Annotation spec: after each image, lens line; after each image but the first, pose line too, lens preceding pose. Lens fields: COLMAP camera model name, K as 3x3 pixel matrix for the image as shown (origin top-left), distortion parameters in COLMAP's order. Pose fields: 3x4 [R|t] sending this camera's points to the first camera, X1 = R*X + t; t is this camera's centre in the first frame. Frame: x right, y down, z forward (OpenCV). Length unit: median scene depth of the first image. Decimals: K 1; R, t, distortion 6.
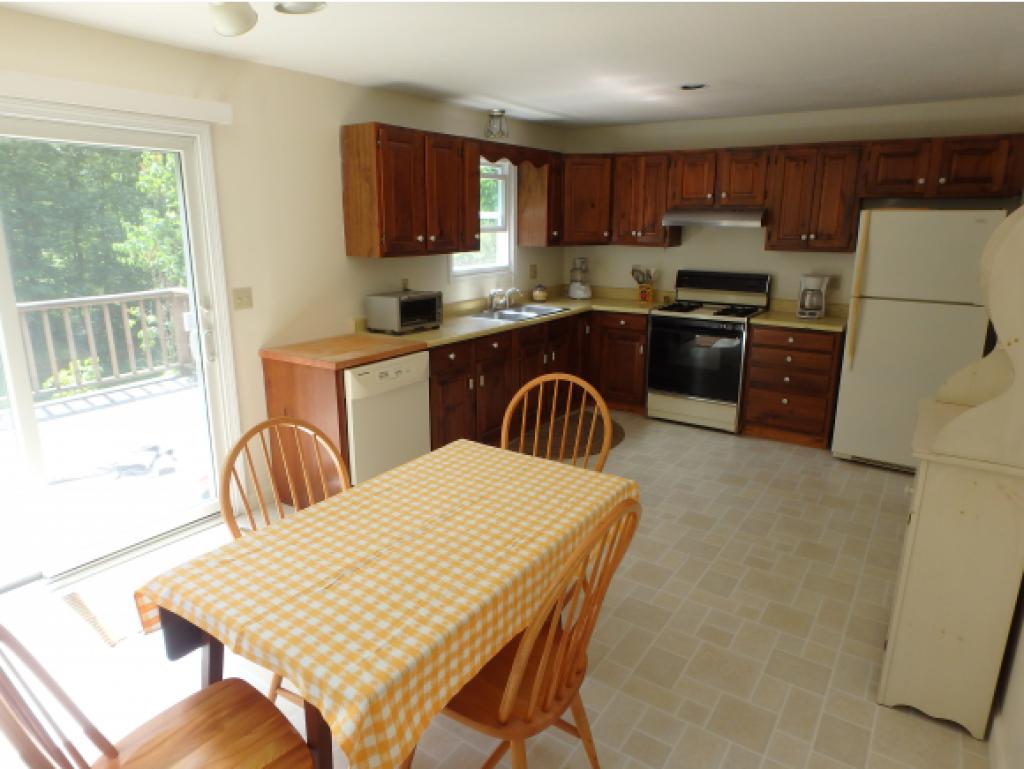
lens RADIAL K [[640.3, 0, 512.0], [0, 640.3, 384.5], [0, 0, 1]] dist [-0.001203, -0.000964]
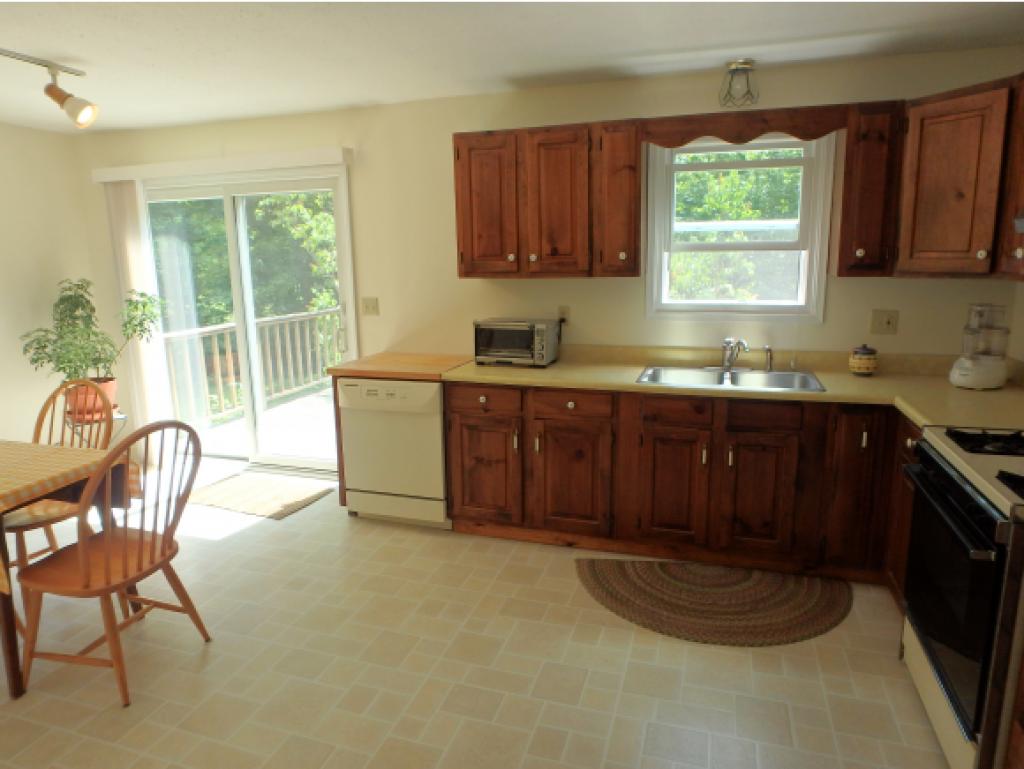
lens RADIAL K [[640.3, 0, 512.0], [0, 640.3, 384.5], [0, 0, 1]] dist [-0.001203, -0.000964]
pose [[0.293738, 0.191594, -0.936488, 0.562615], [-0.224755, 0.966084, 0.127152, -0.144127], [0.929087, 0.173131, 0.326837, 0.625066]]
